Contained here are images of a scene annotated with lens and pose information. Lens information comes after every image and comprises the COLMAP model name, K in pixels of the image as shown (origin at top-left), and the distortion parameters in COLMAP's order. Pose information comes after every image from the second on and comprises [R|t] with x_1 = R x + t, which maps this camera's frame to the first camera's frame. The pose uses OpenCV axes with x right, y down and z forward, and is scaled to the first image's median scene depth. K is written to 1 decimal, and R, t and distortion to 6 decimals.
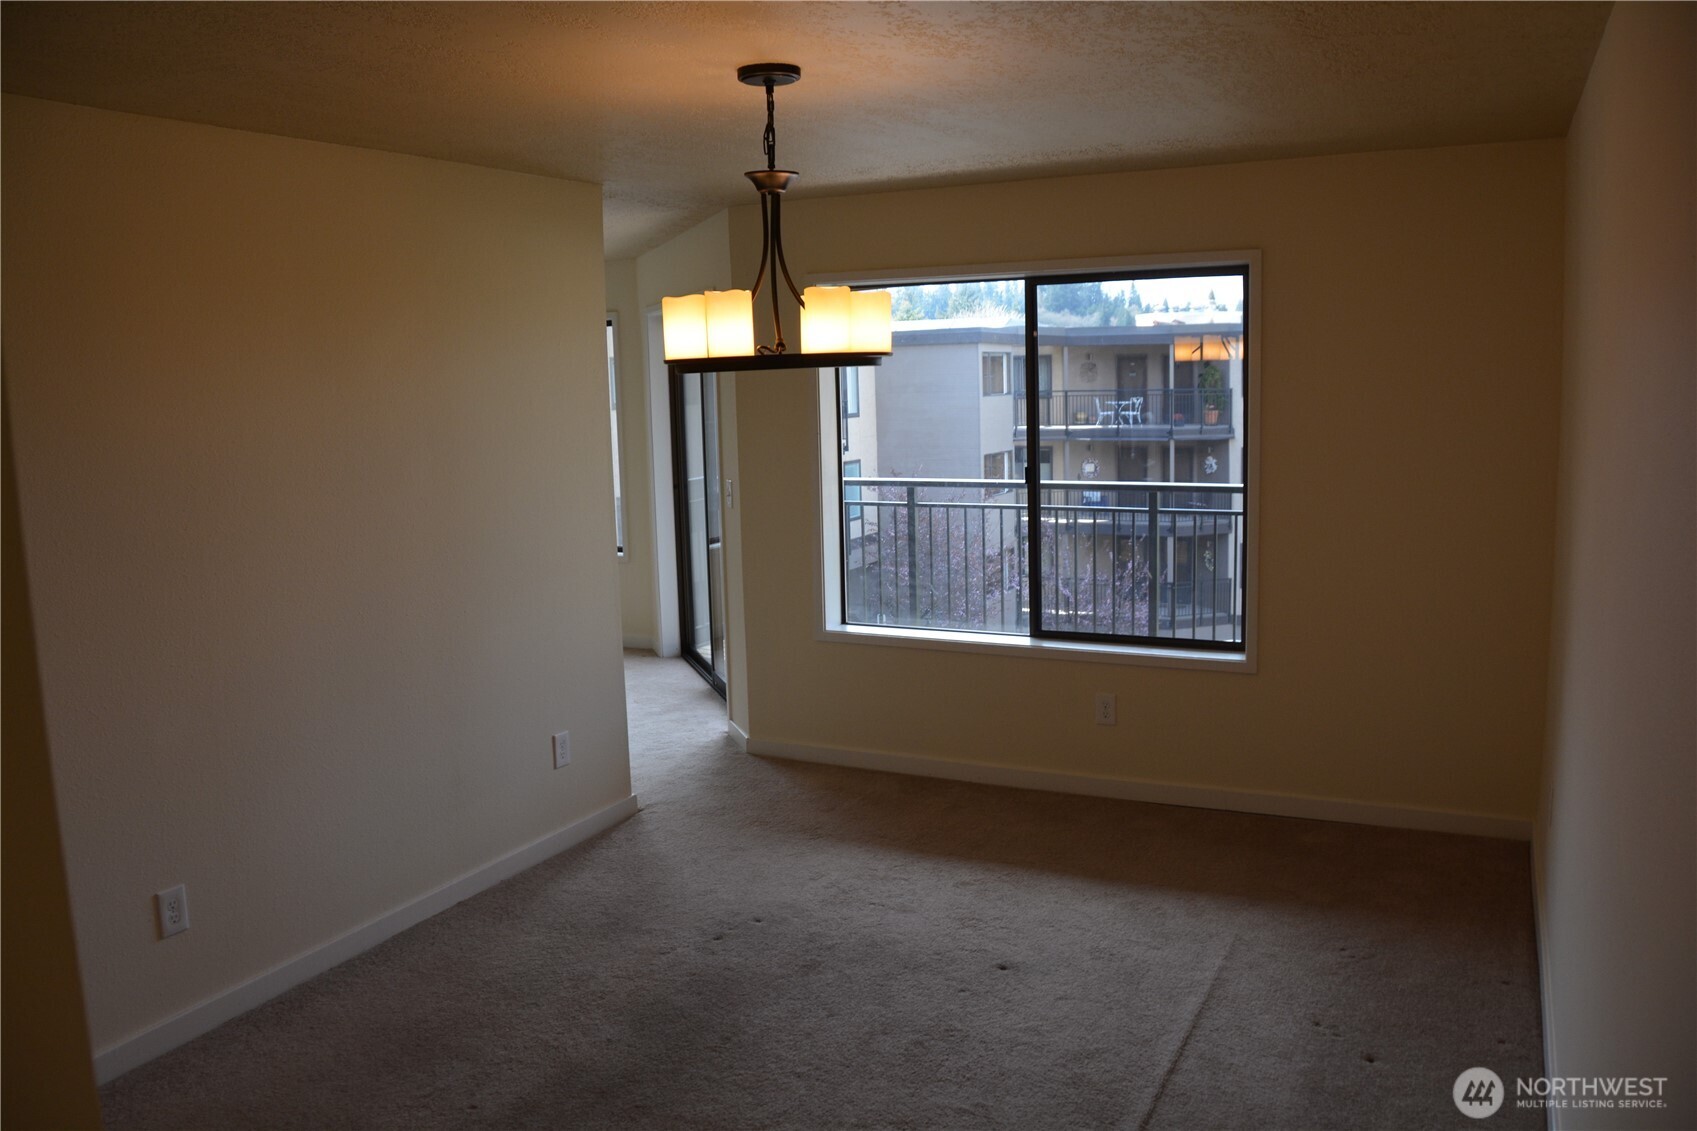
lens RADIAL K [[1280.3, 0, 849.9], [0, 1280.3, 544.0], [0, 0, 1]] dist [-0.138126, -0.000404]
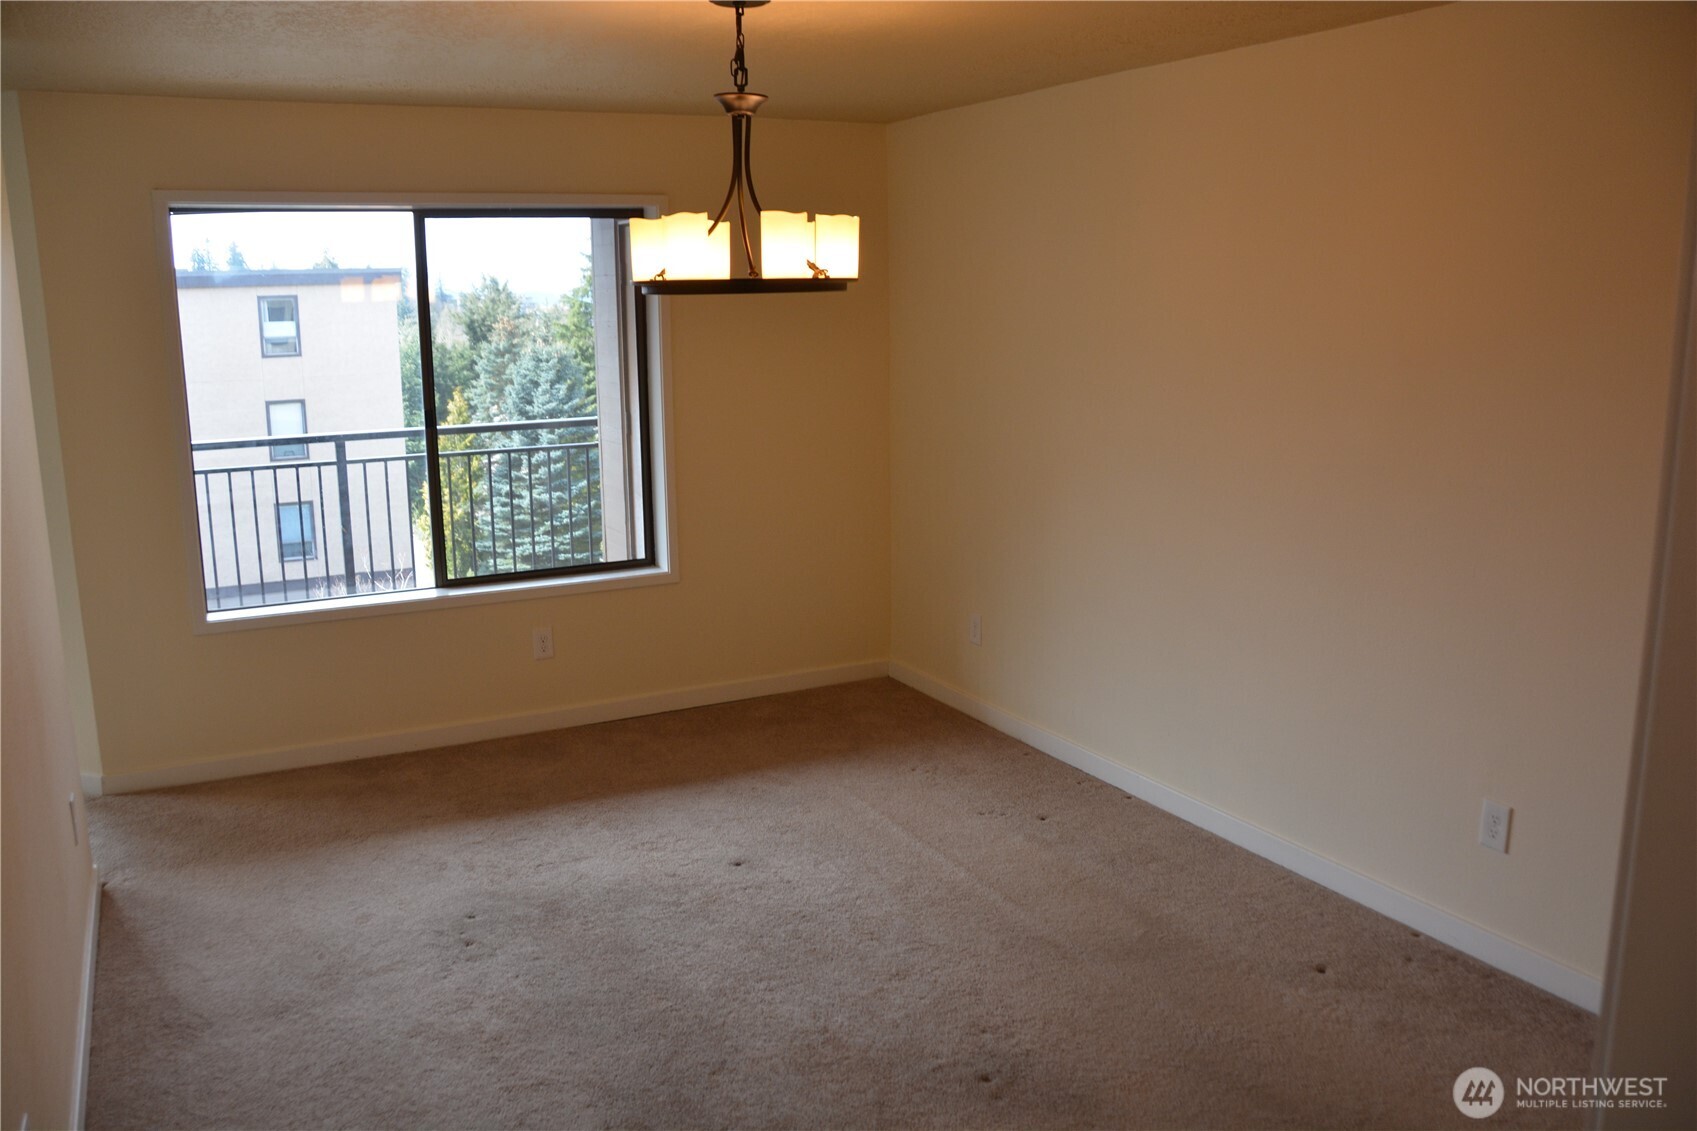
lens RADIAL K [[1321.2, 0, 848.1], [0, 1321.2, 557.5], [0, 0, 1]] dist [-0.156047, 0.082989]
pose [[0.593754, -0.135900, 0.793087, -0.535360], [0.101109, 0.990423, 0.094018, -0.012761], [-0.798269, 0.024365, 0.601808, 0.200528]]
